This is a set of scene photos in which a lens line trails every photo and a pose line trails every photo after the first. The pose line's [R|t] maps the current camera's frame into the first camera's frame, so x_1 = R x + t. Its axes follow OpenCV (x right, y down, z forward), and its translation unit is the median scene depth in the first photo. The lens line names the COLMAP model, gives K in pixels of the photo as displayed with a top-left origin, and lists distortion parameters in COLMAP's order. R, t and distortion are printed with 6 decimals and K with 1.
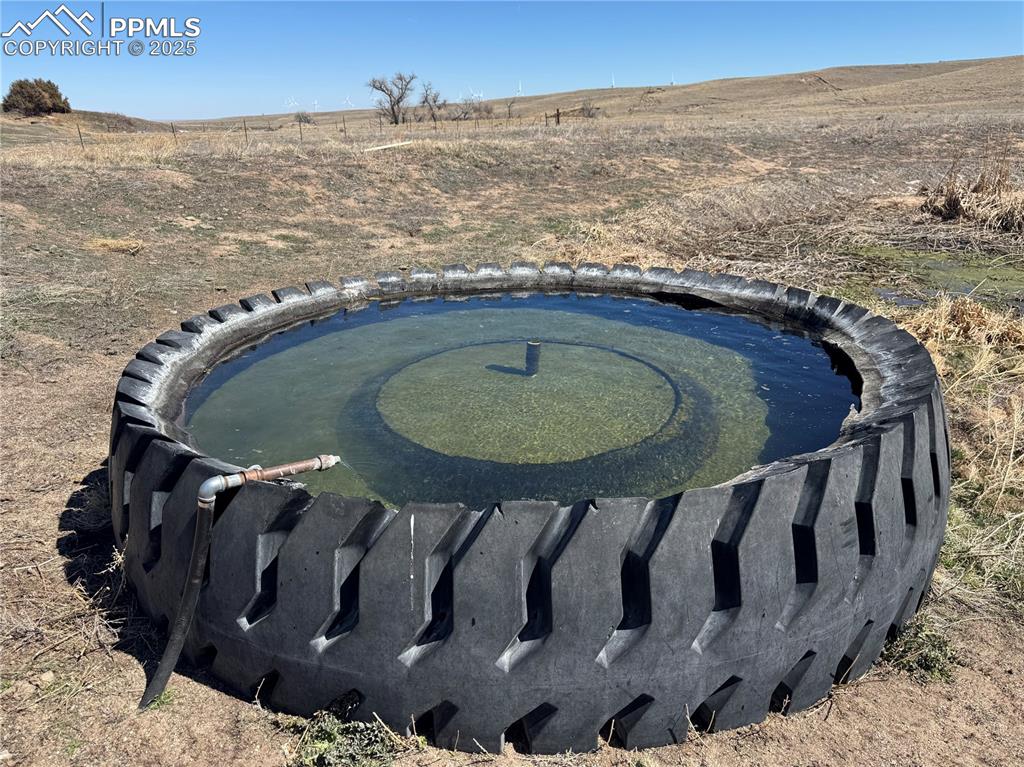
lens RADIAL K [[710.6, 0, 520.3], [0, 710.6, 397.6], [0, 0, 1]] dist [0.095066, -0.163795]
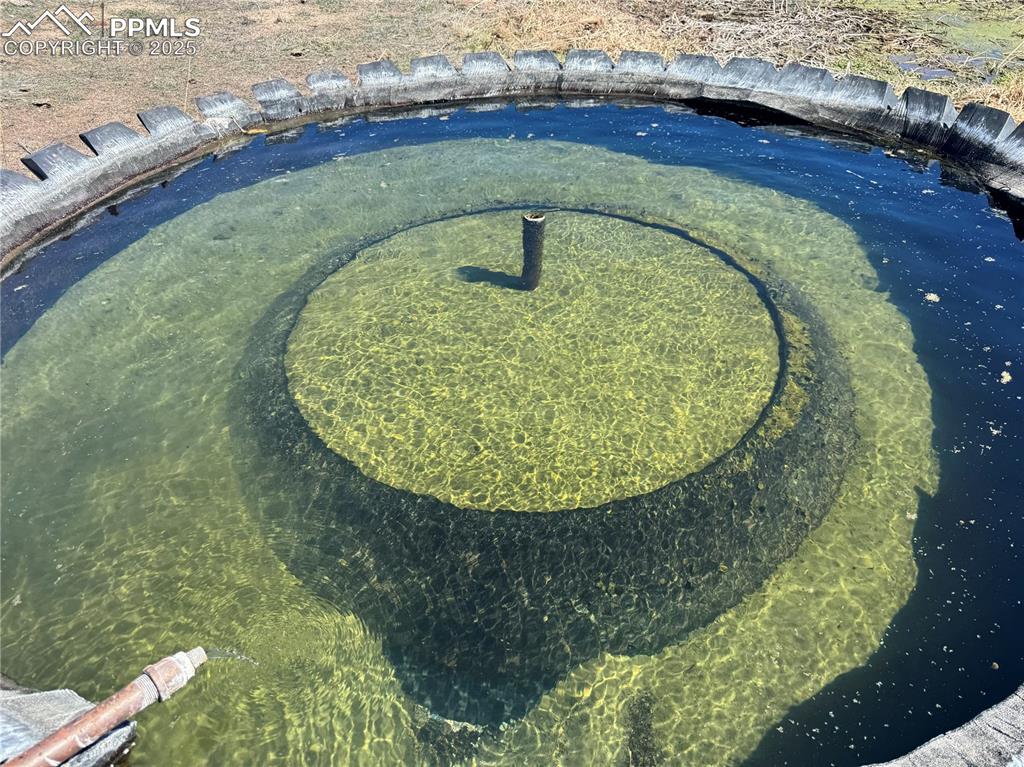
lens RADIAL K [[705.2, 0, 512.0], [0, 705.2, 383.5], [0, 0, 1]] dist [0.001251, -0.006815]
pose [[0.993723, -0.081330, 0.076816, -0.044420], [0.055947, 0.955900, 0.288314, -0.089092], [-0.096877, -0.282206, 0.954450, 0.309419]]
